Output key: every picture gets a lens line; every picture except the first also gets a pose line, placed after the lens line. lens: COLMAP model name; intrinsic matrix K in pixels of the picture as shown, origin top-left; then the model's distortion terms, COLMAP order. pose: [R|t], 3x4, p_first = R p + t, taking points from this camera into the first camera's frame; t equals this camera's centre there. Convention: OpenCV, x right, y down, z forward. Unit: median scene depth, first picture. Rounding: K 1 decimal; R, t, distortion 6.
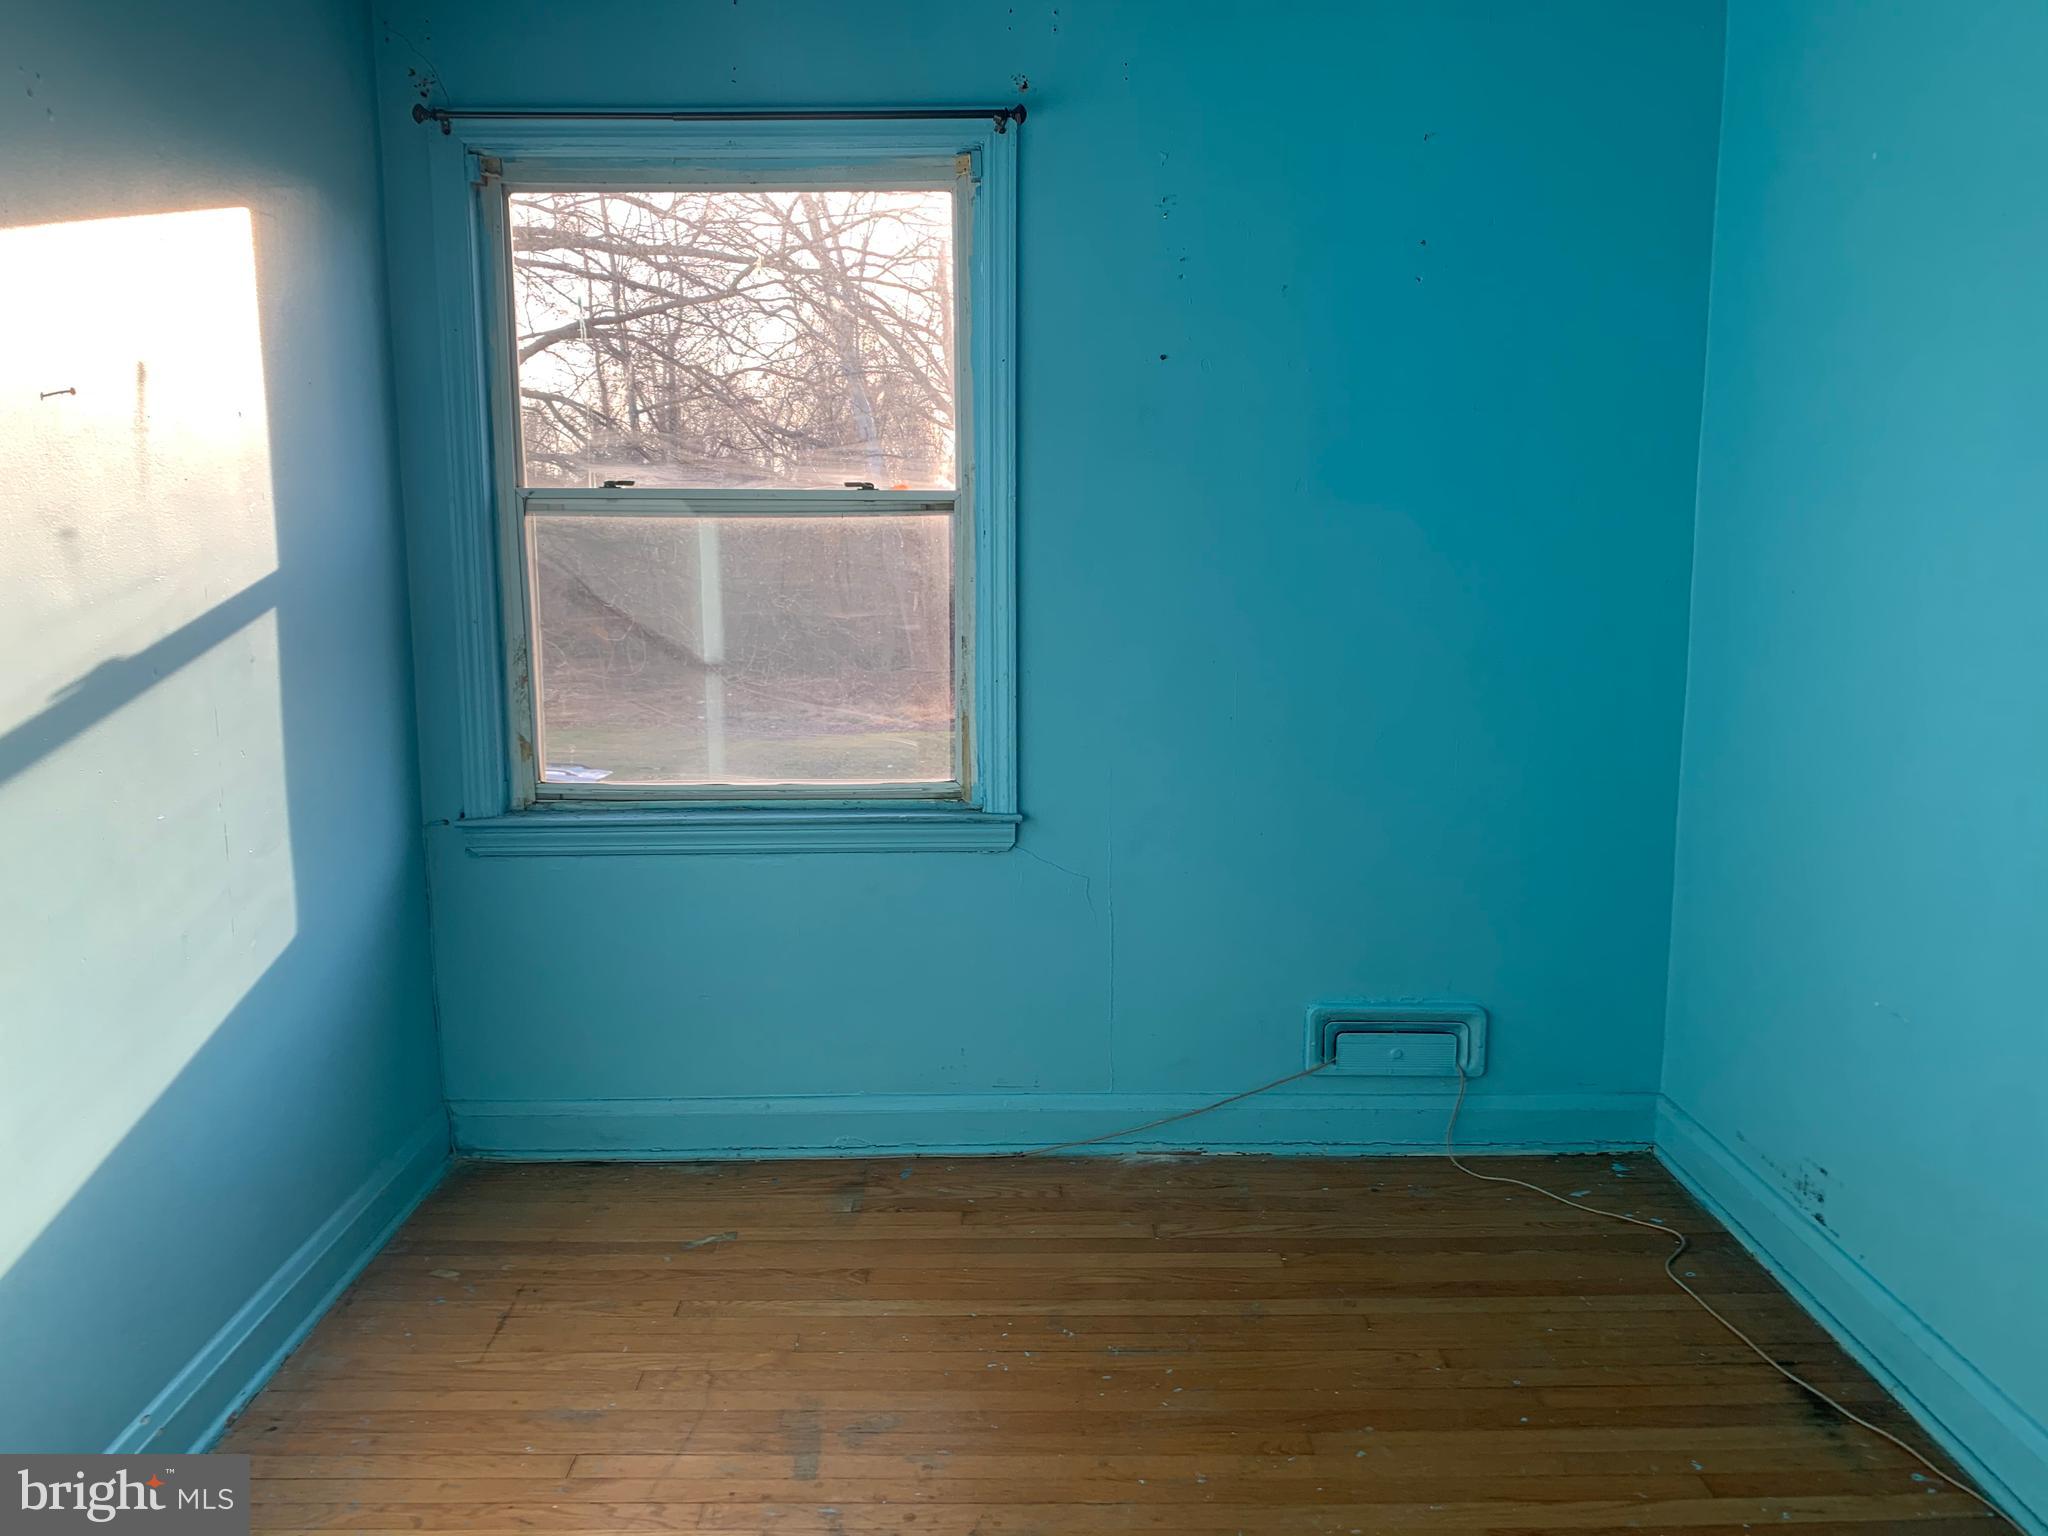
lens RADIAL K [[1566.3, 0, 1023.3], [0, 1566.3, 777.1], [0, 0, 1]] dist [0.050181, -0.058768]
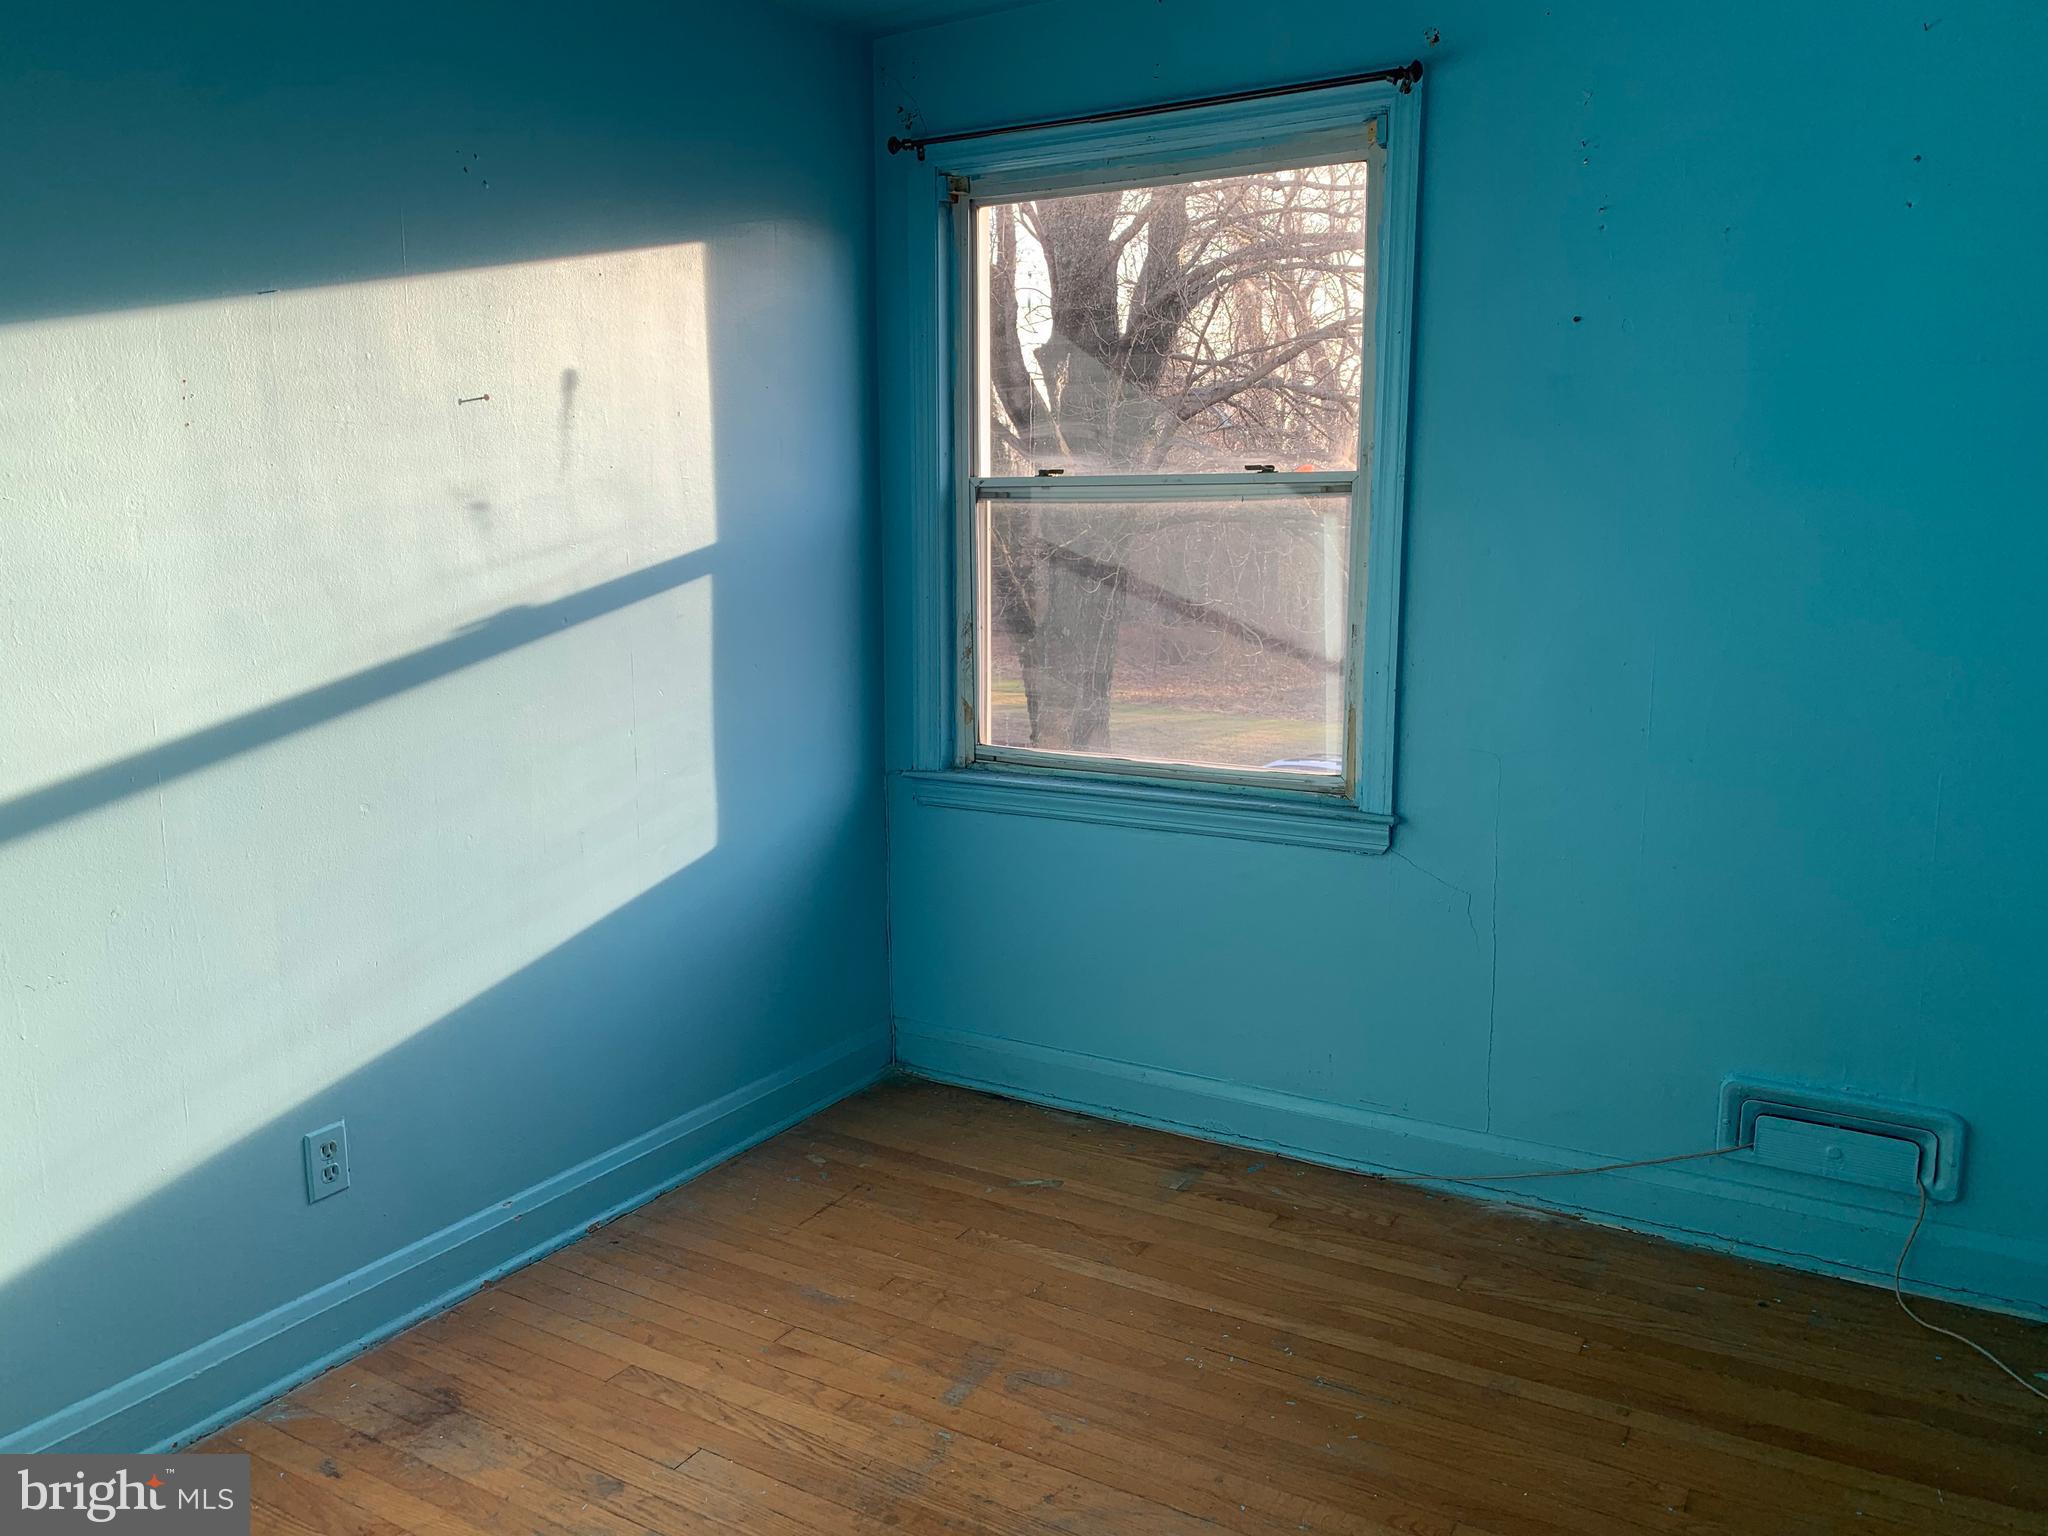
lens RADIAL K [[1566.3, 0, 1031.2], [0, 1566.3, 779.3], [0, 0, 1]] dist [0.050181, -0.058768]
pose [[0.862268, 0.088419, -0.498675, 0.295578], [-0.088135, 0.995815, 0.024171, -0.001879], [0.498725, 0.023109, 0.866452, 0.075447]]
